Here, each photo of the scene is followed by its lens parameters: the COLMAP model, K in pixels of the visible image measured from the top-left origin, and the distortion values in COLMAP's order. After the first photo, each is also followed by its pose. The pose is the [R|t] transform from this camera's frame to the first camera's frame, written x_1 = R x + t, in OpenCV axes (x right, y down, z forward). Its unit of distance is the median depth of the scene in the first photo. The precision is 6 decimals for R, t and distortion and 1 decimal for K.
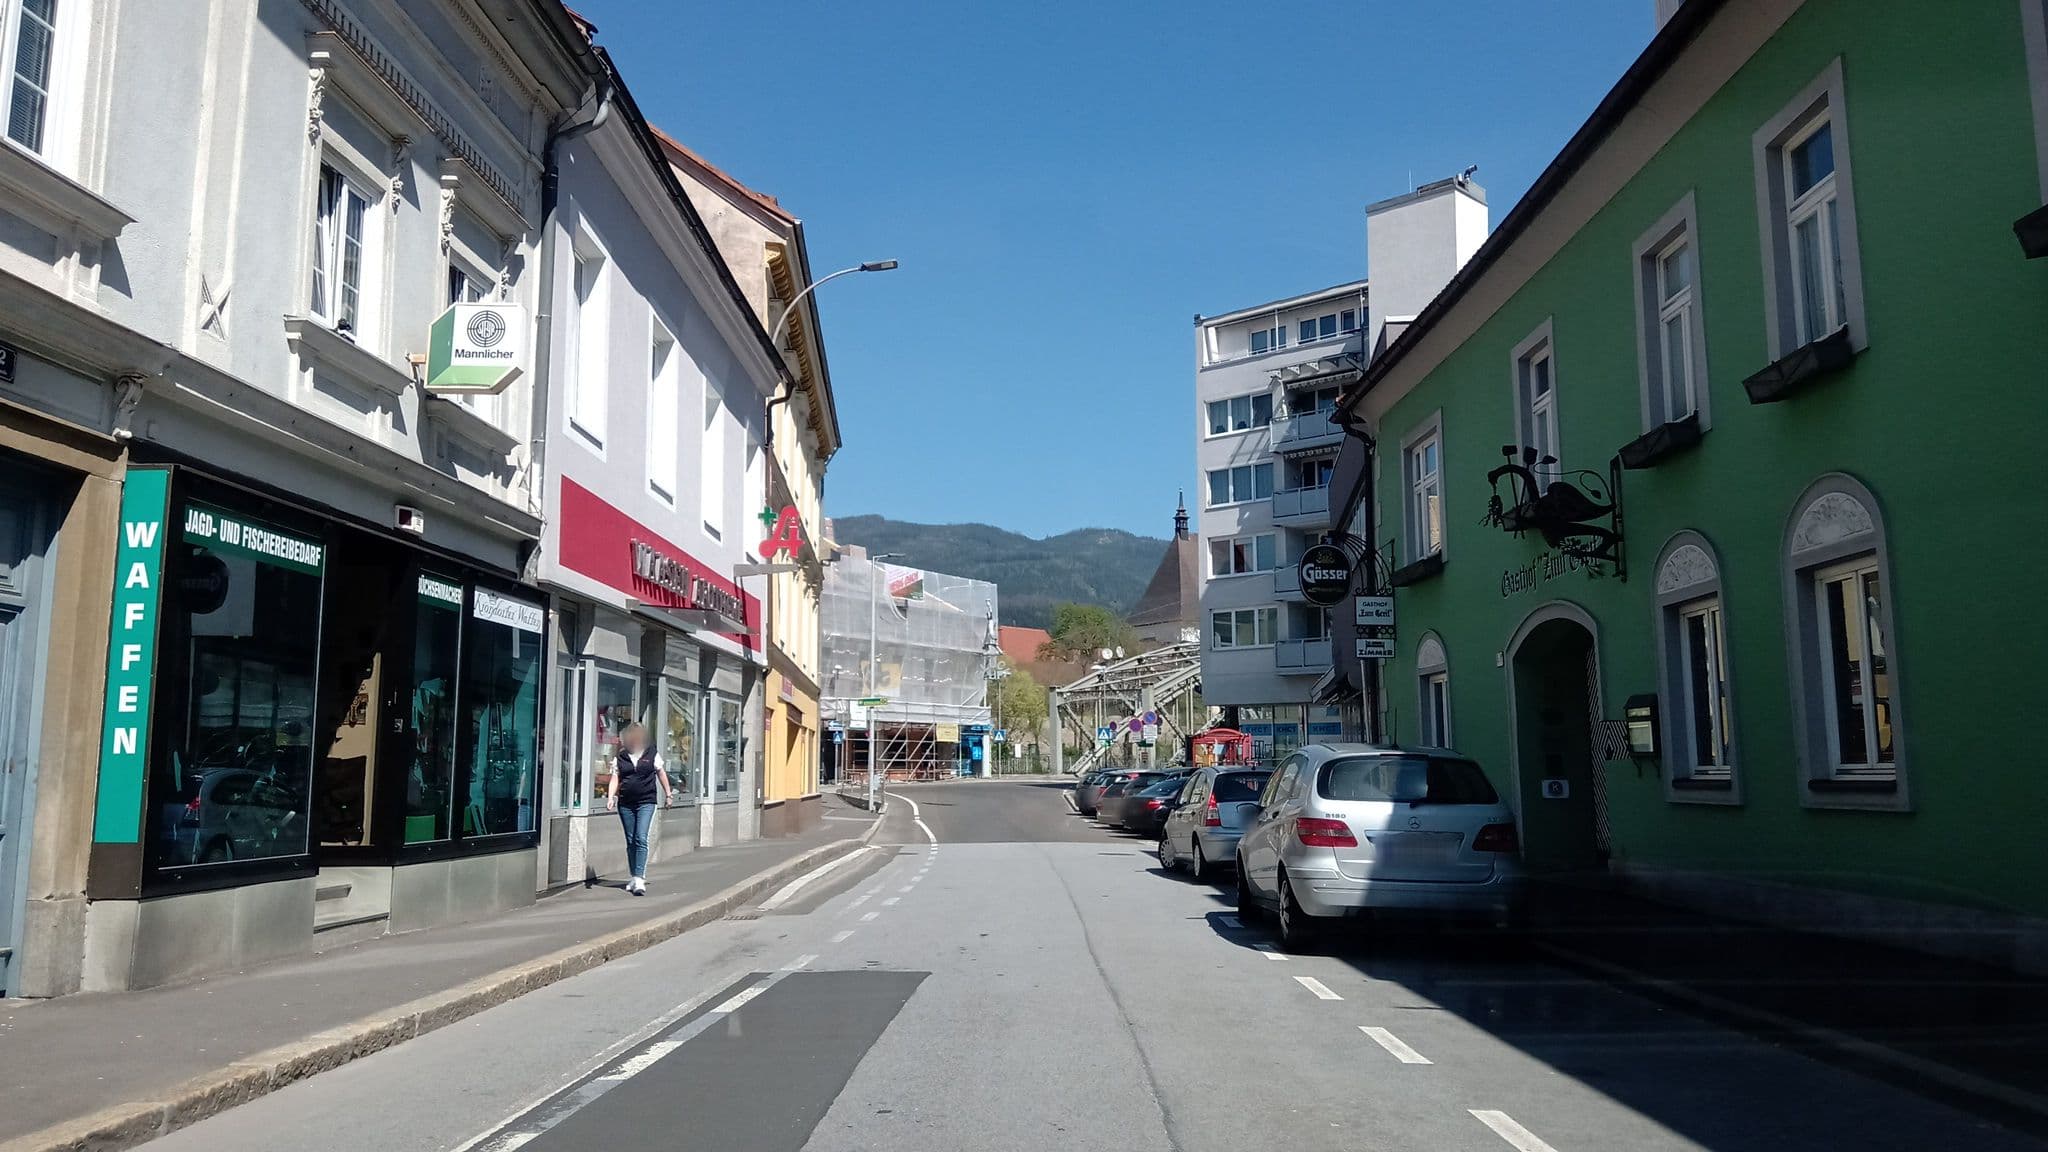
lens RADIAL K [[1522.5, 0, 986.1], [0, 1522.5, 583.1], [0, 0, 1]] dist [0.003165, 0.000619]
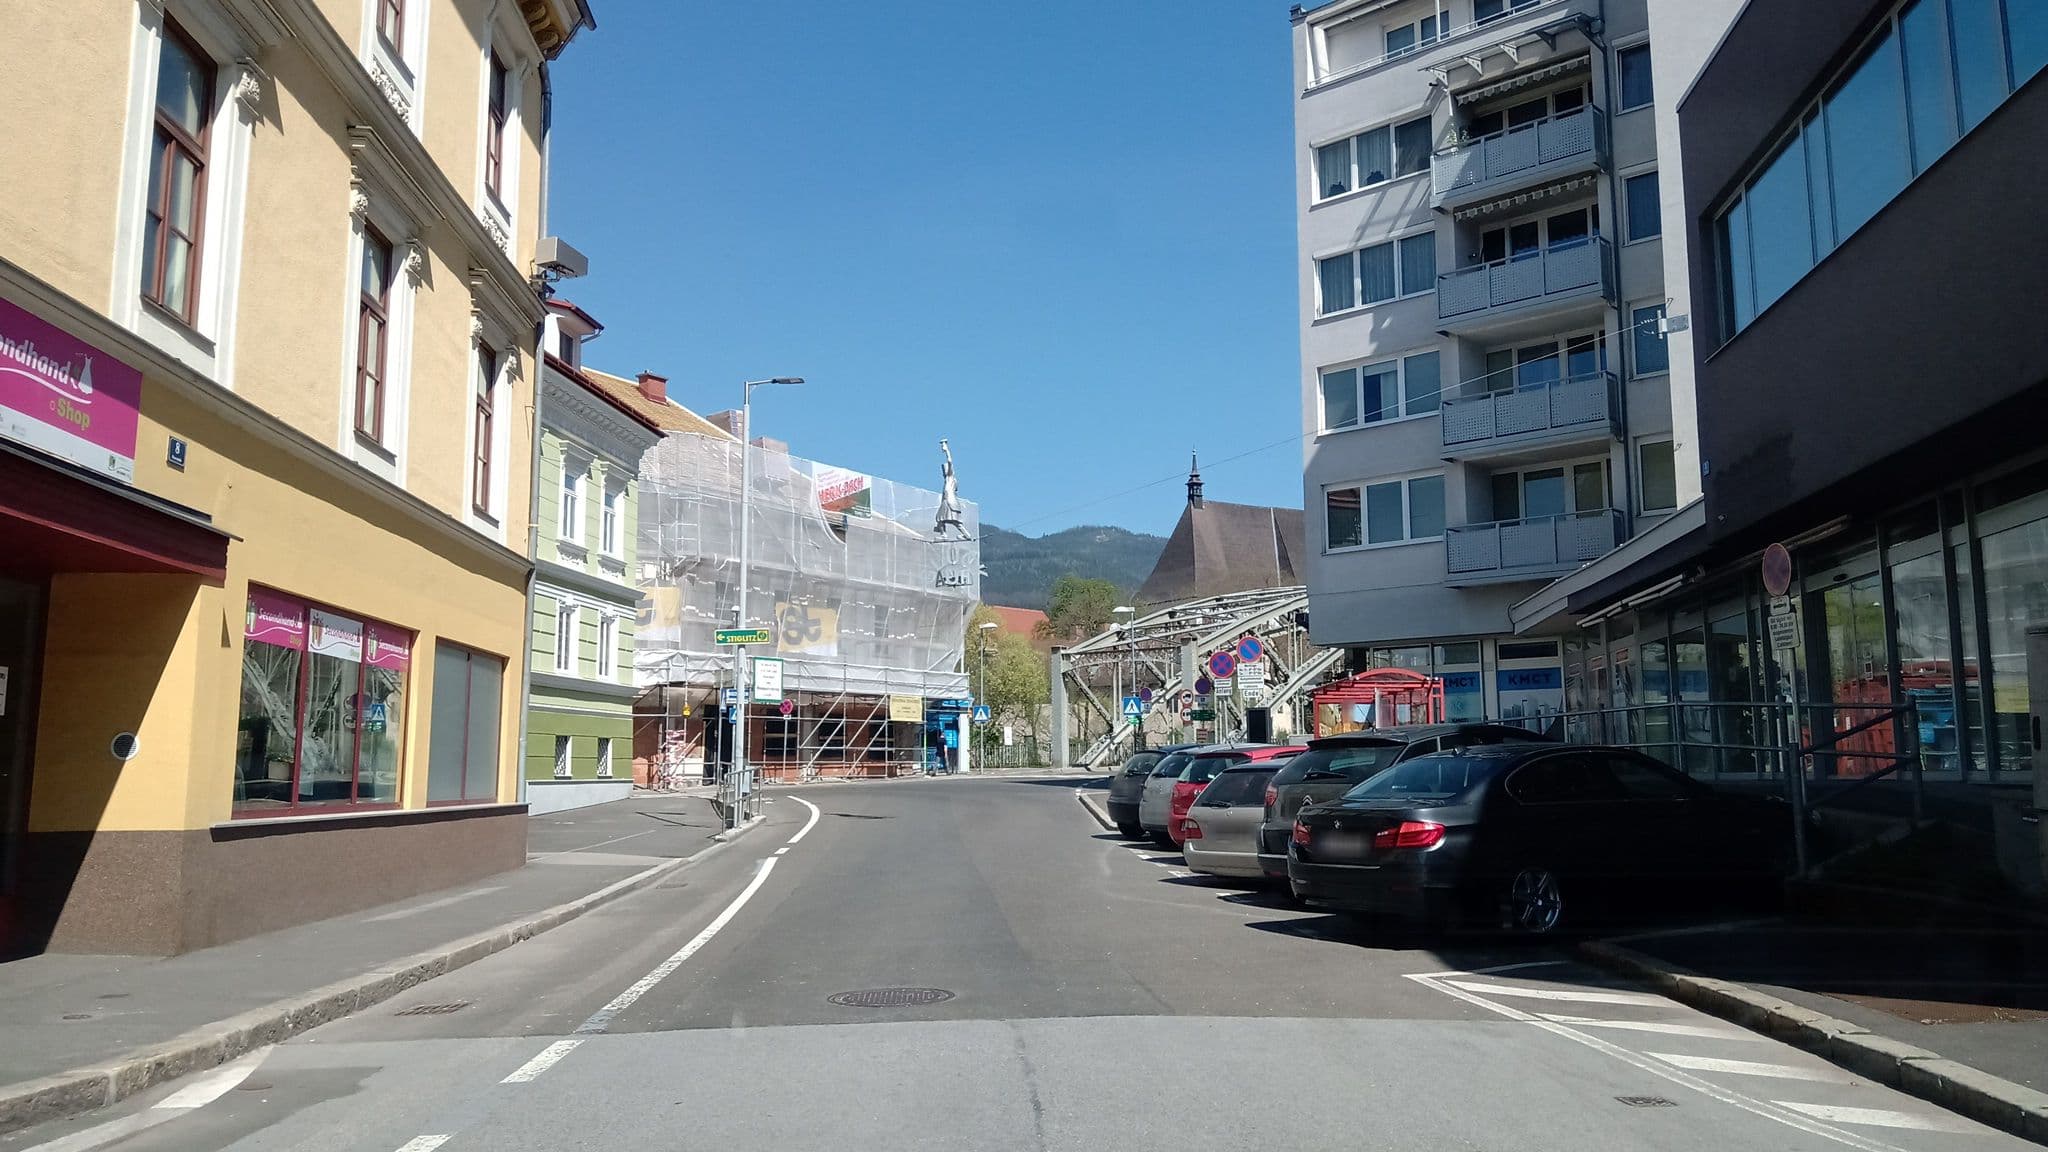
lens RADIAL K [[1520.9, 0, 1083.7], [0, 1520.9, 575.3], [0, 0, 1]] dist [0.002046, -0.001861]
pose [[0.997794, -0.001649, 0.066362, 0.010910], [0.001964, 0.999987, -0.004681, 0.045574], [-0.066354, 0.004801, 0.997785, 0.336089]]
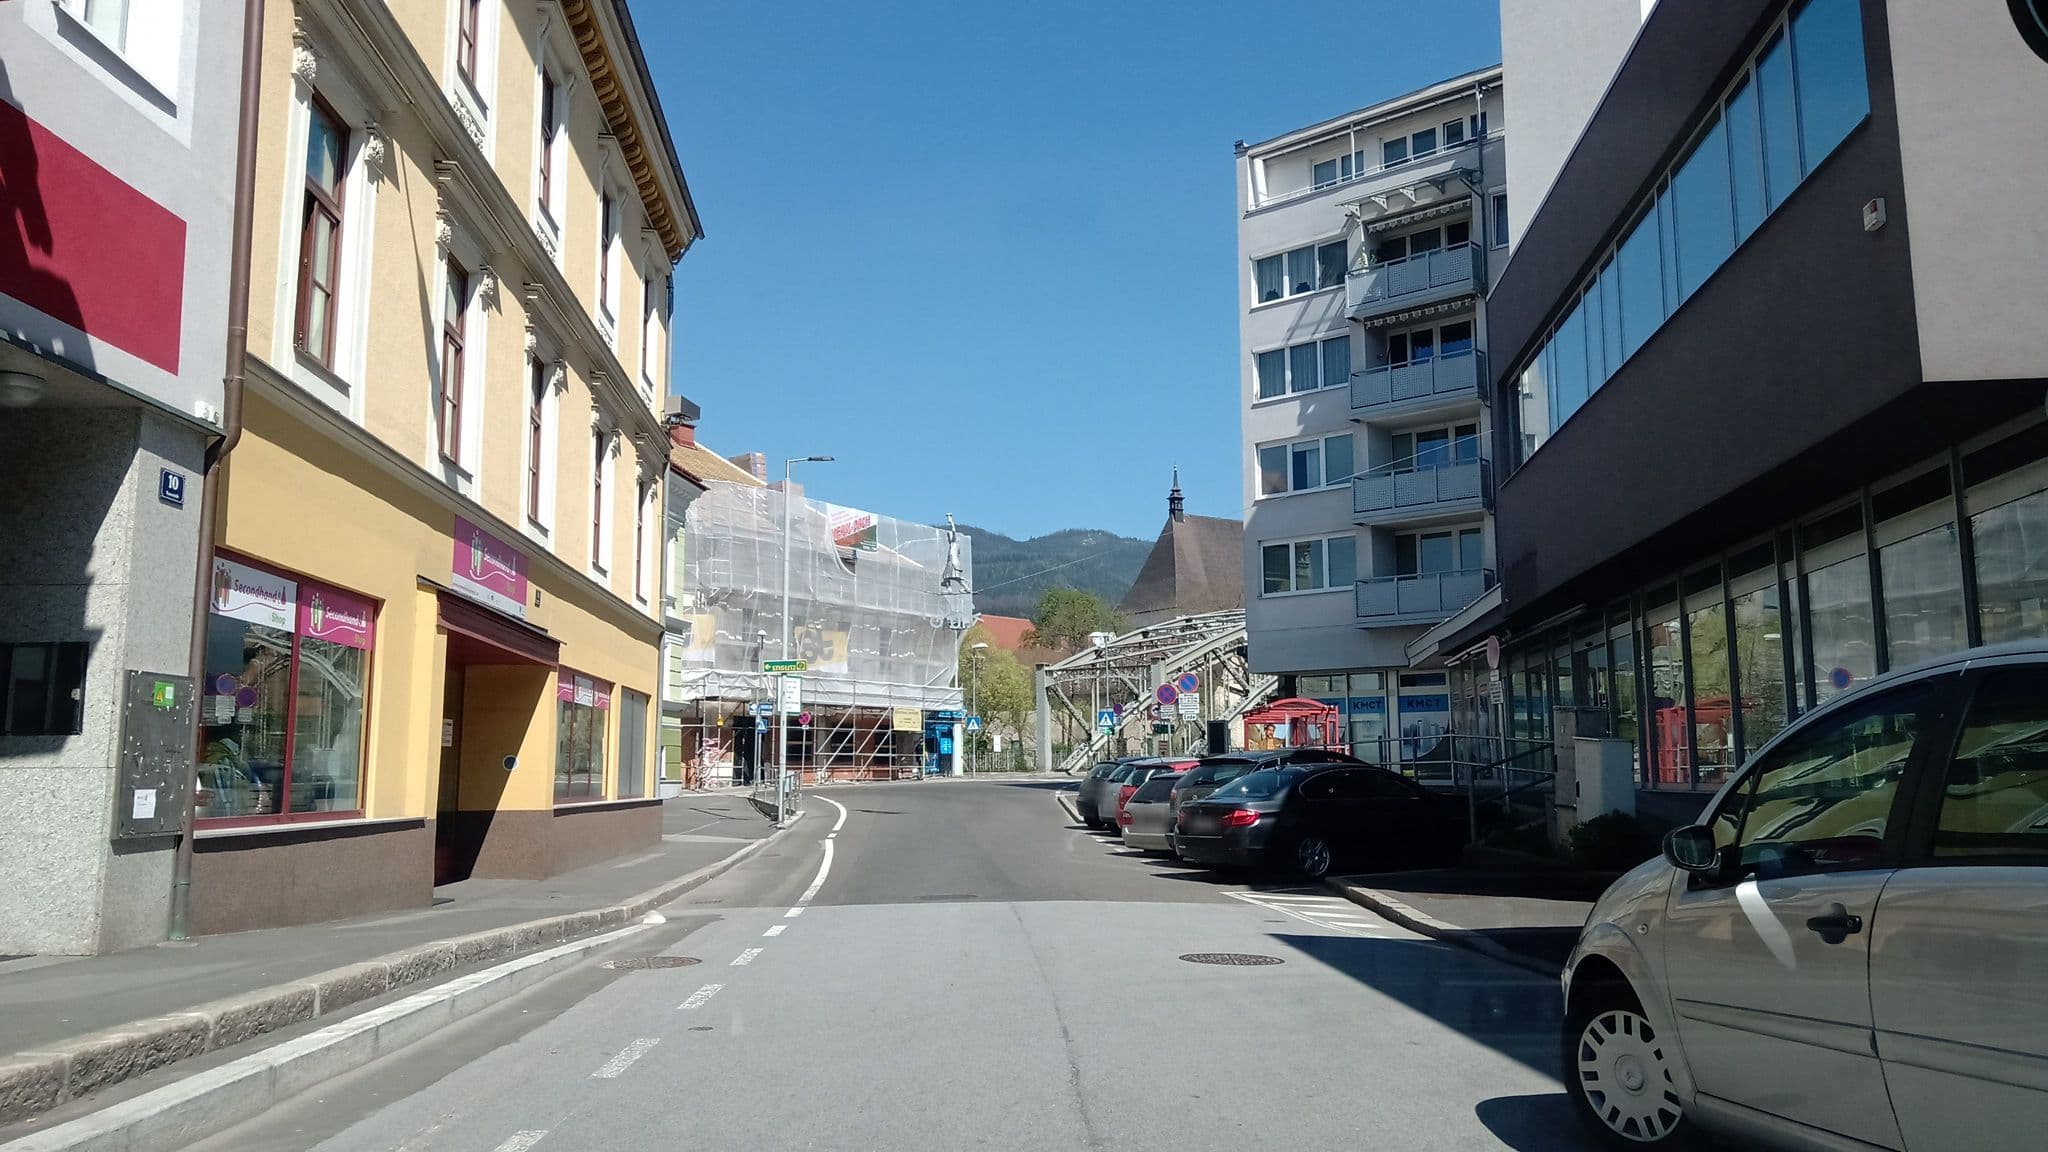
lens RADIAL K [[1520.4, 0, 1049.8], [0, 1520.4, 573.0], [0, 0, 1]] dist [-0.002767, 0.001236]
pose [[0.998615, 0.002020, 0.052571, 0.007636], [-0.001602, 0.999967, -0.007986, 0.031683], [-0.052585, 0.007891, 0.998585, 0.231244]]
